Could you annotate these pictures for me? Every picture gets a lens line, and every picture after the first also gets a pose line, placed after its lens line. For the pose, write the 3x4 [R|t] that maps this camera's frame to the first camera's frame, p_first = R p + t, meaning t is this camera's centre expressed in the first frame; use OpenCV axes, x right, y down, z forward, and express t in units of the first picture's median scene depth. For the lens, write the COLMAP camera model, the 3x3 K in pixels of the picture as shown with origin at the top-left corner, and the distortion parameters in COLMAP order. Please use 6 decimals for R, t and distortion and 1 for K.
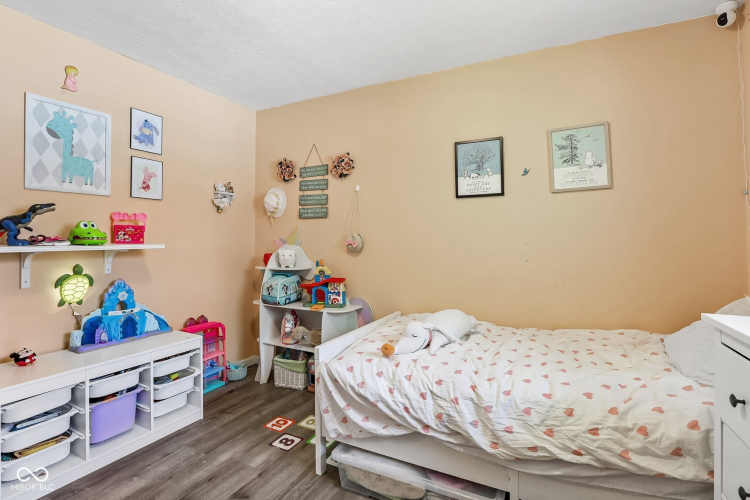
lens RADIAL K [[350.5, 0, 389.7], [0, 350.5, 240.1], [0, 0, 1]] dist [-0.044084, 0.000656]
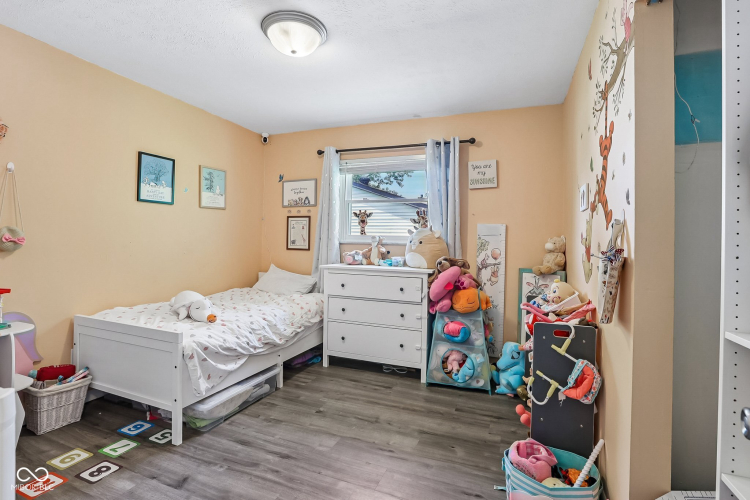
lens RADIAL K [[350.5, 0, 389.7], [0, 350.5, 240.1], [0, 0, 1]] dist [-0.044084, 0.000656]
pose [[-0.109726, 0.000570, 0.993962, -1.161649], [-0.024725, 0.999689, -0.003303, -0.011481], [-0.993654, -0.024938, -0.109678, 0.363646]]
